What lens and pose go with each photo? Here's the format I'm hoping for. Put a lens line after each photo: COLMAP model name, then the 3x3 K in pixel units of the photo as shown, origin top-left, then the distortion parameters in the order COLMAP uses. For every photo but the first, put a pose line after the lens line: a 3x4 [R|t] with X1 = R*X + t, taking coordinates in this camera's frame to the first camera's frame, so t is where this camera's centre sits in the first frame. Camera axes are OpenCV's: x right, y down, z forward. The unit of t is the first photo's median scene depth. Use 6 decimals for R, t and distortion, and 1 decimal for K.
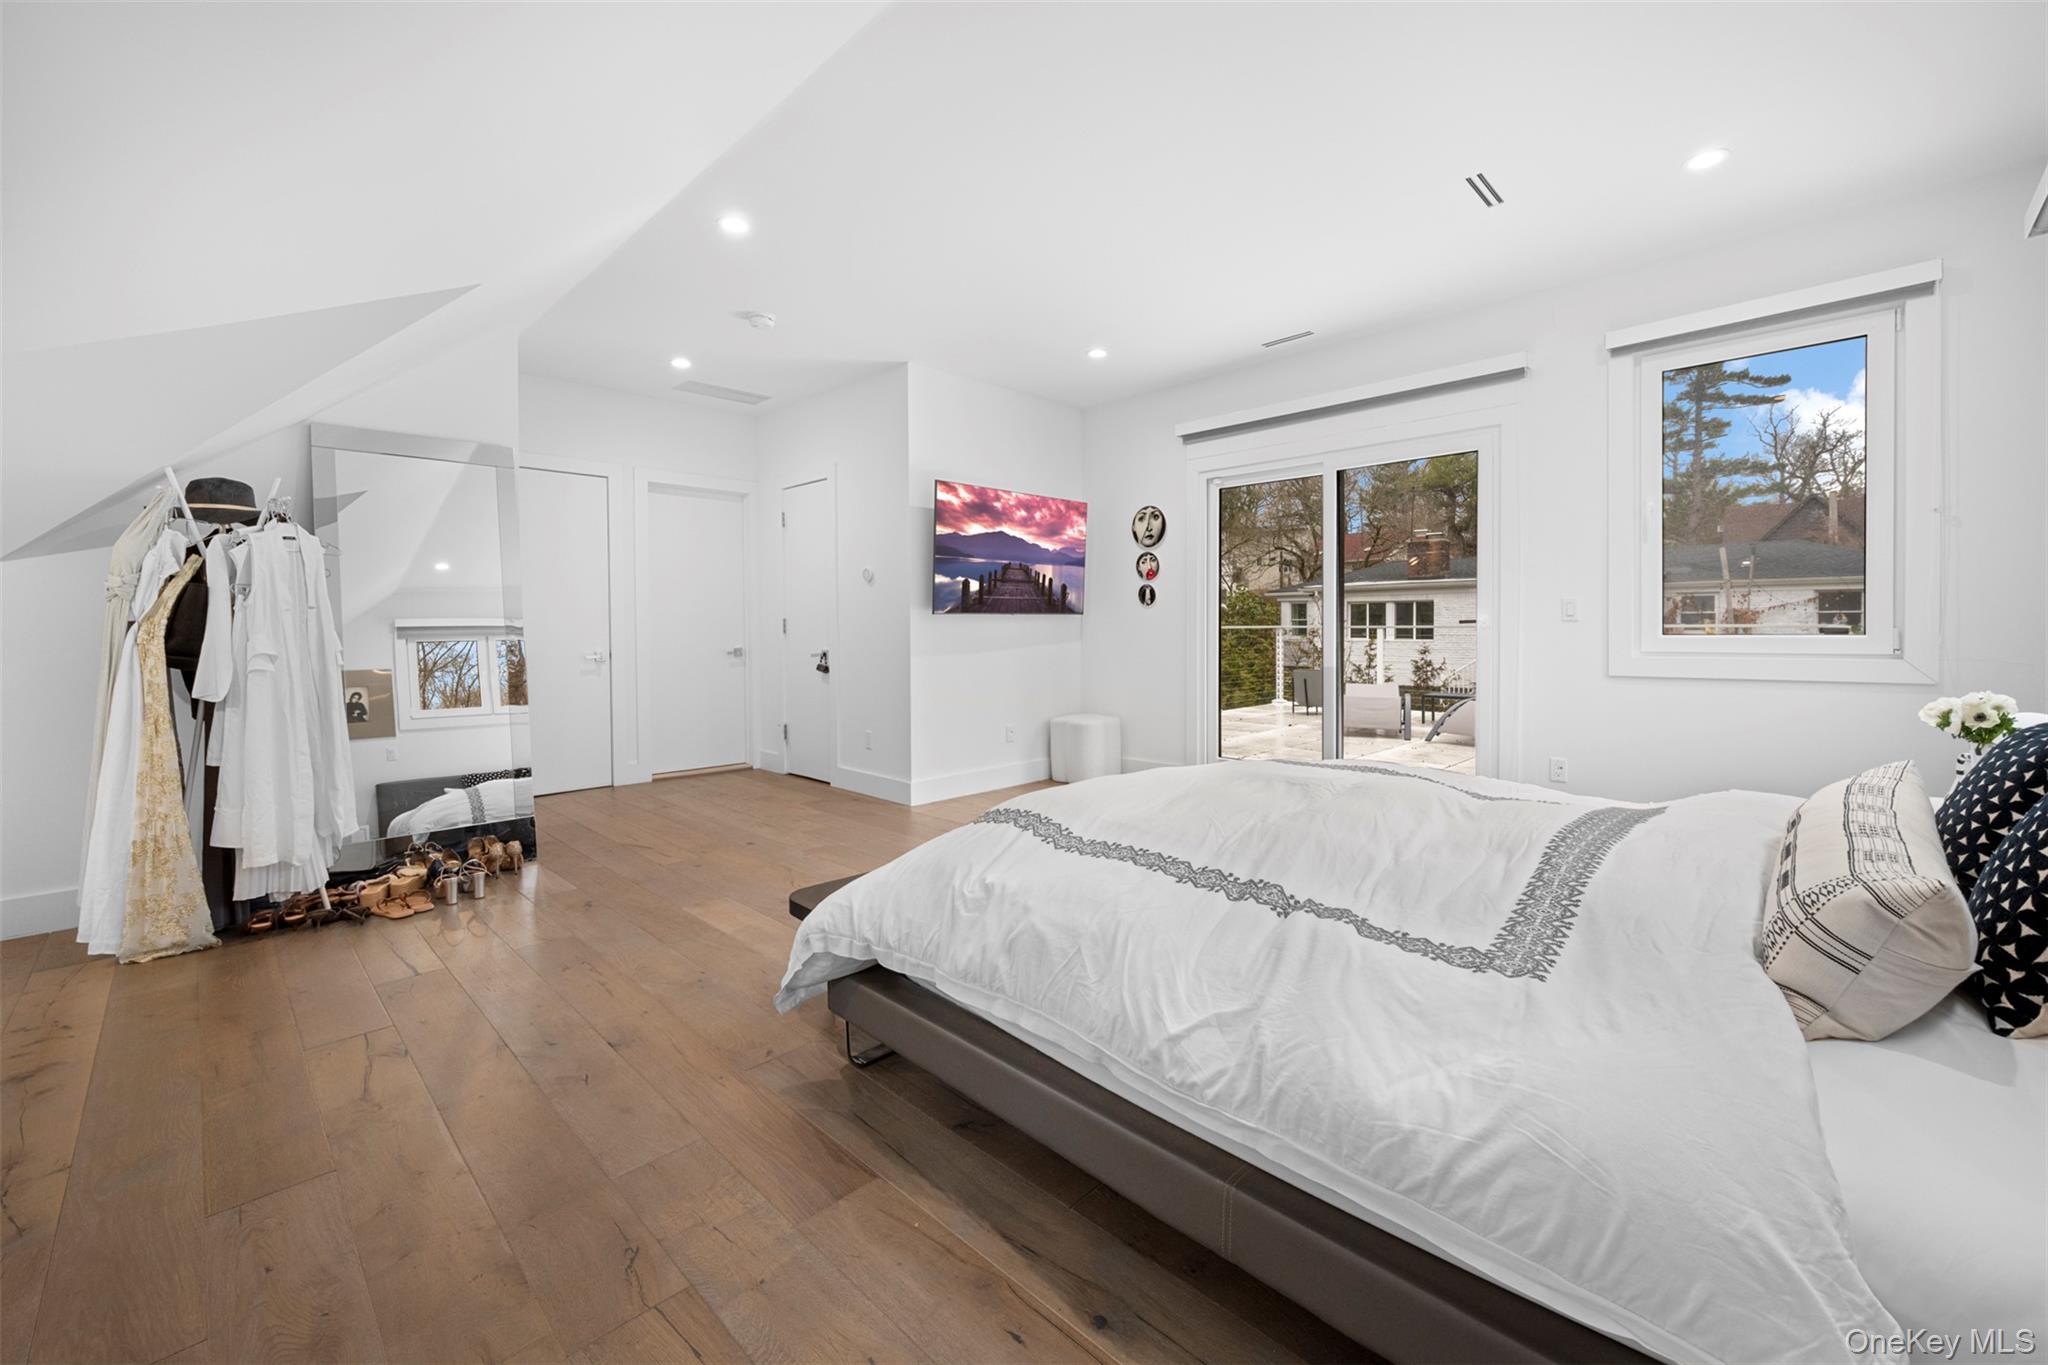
lens RADIAL K [[820.7, 0, 989.3], [0, 820.7, 641.7], [0, 0, 1]] dist [-0.000592, -0.000046]
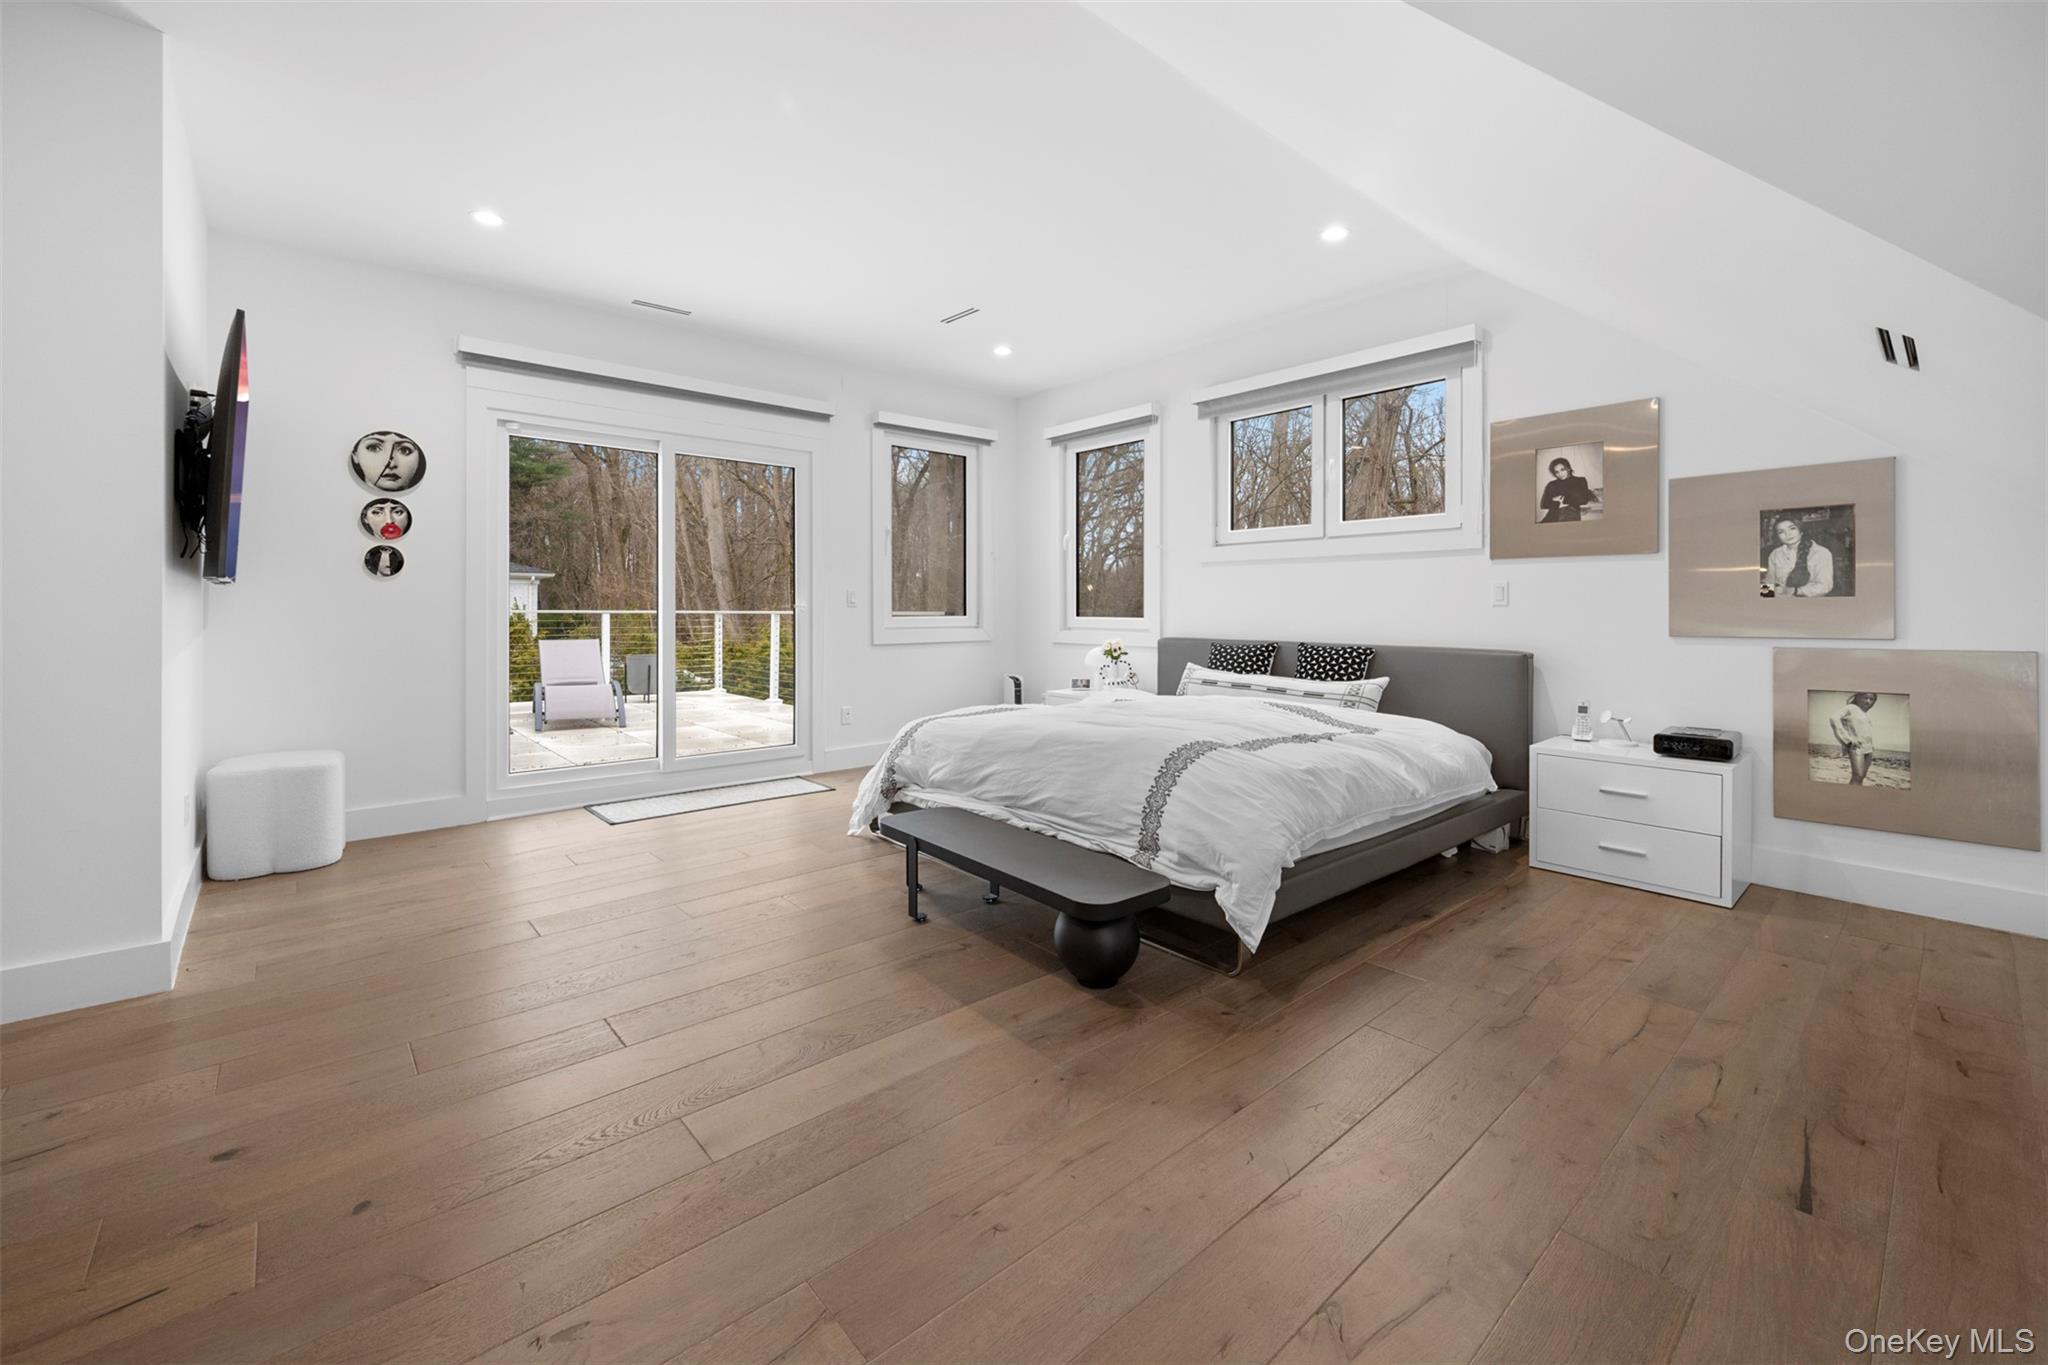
lens RADIAL K [[848.8, 0, 1035.1], [0, 848.8, 612.0], [0, 0, 1]] dist [-0.001471, 0.000002]
pose [[0.036905, 0.003370, 0.999313, -0.508345], [0.015491, 0.999872, -0.003944, -0.003236], [-0.999199, 0.015626, 0.036848, 0.448315]]
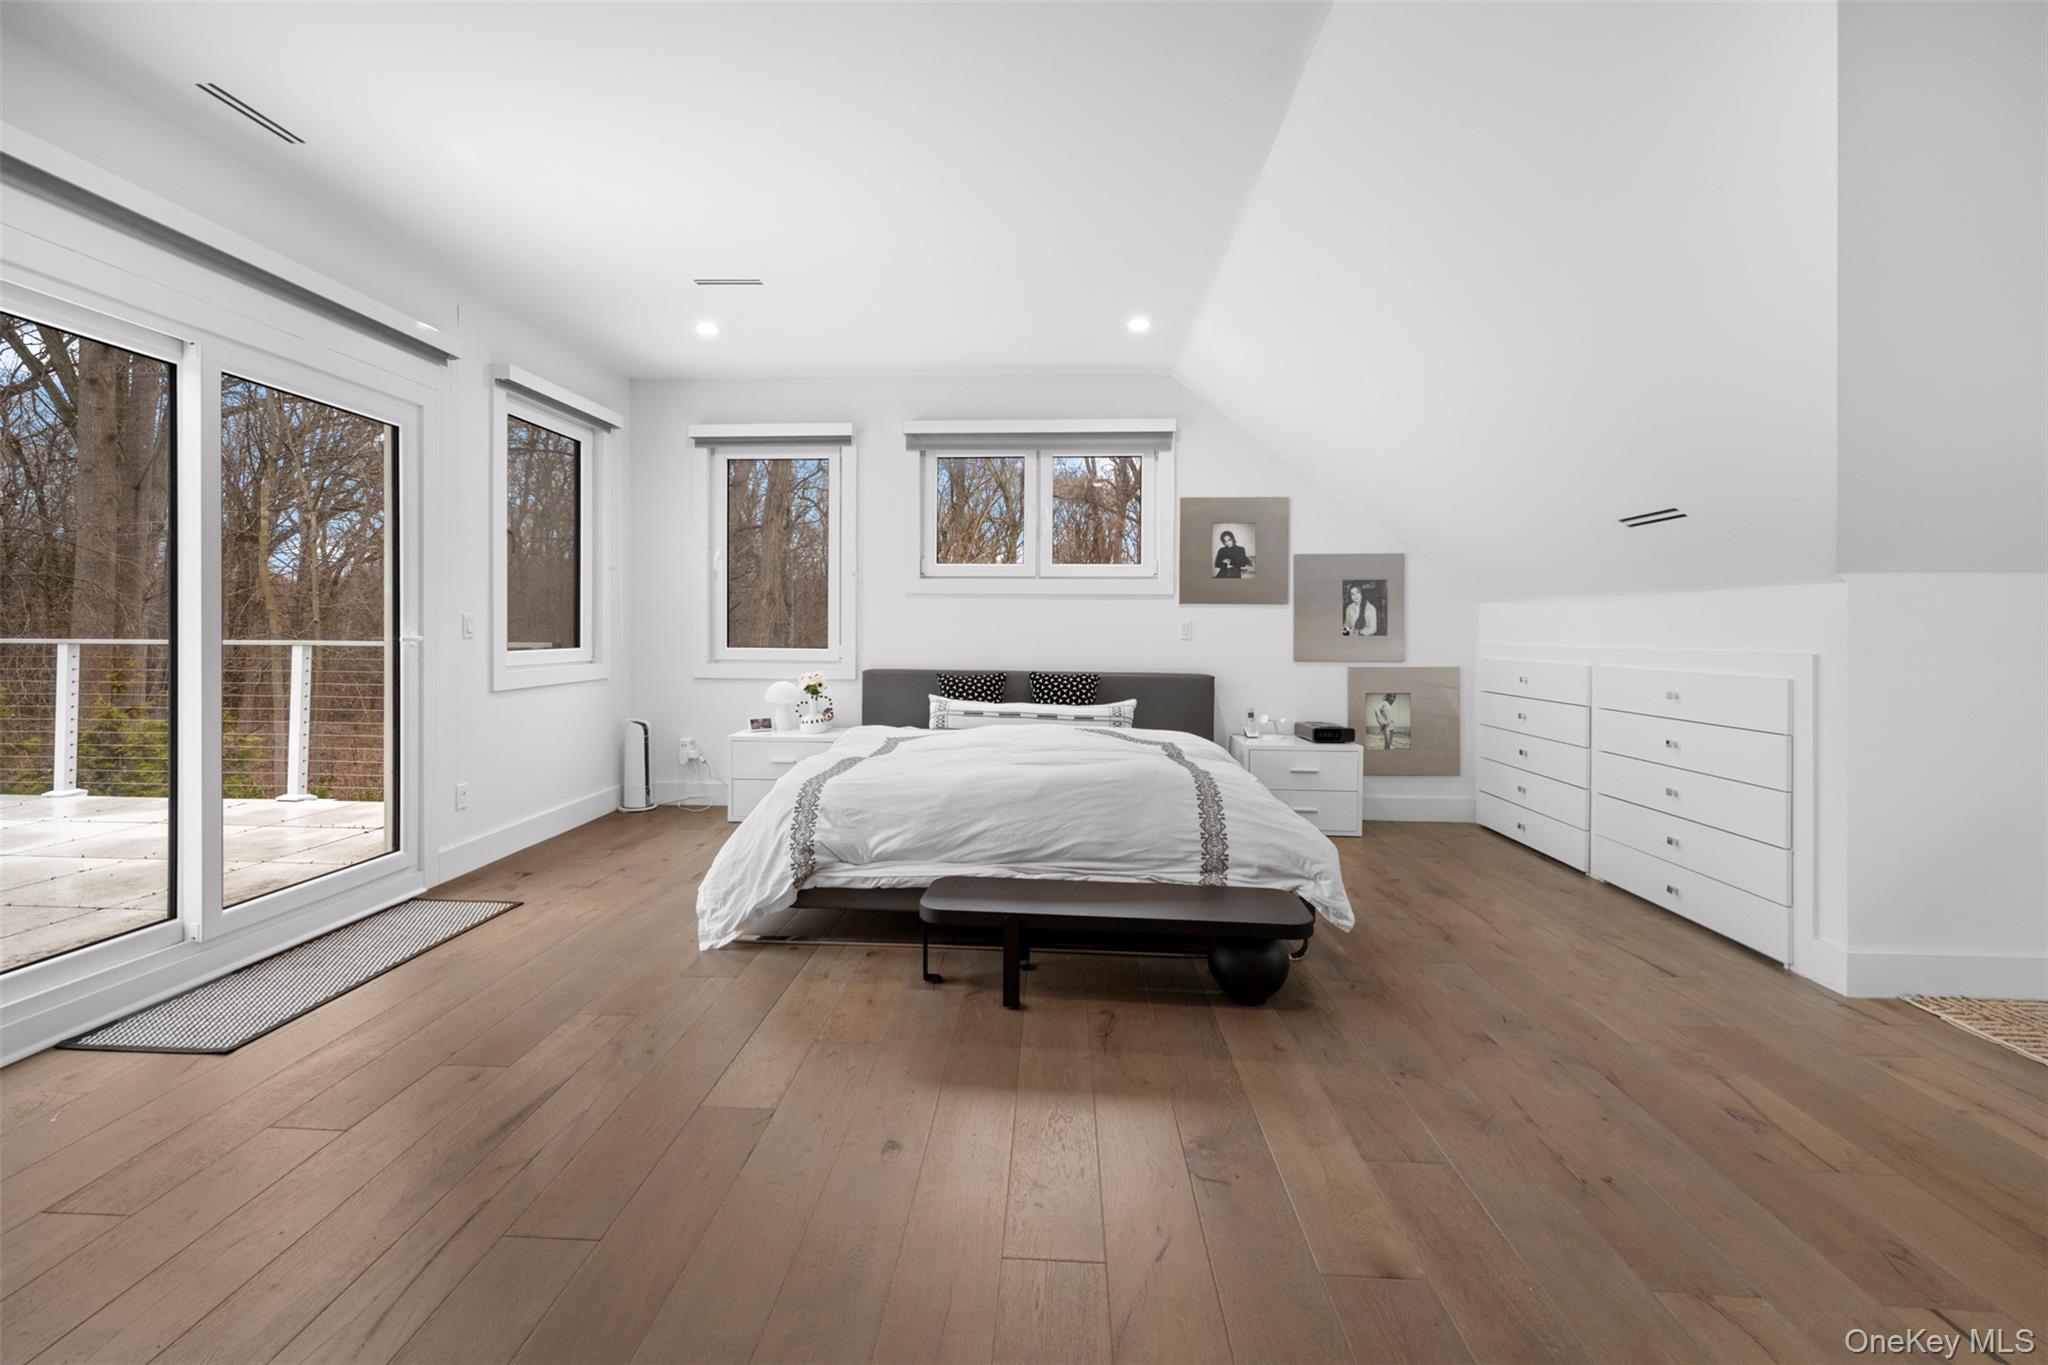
lens RADIAL K [[841.0, 0, 1020.2], [0, 841.0, 623.5], [0, 0, 1]] dist [-0.001566, -0.000280]
pose [[-0.686571, 0.006302, 0.727035, -0.324511], [0.009769, 0.999952, 0.000558, -0.024906], [-0.726997, 0.007486, -0.686600, 0.847593]]
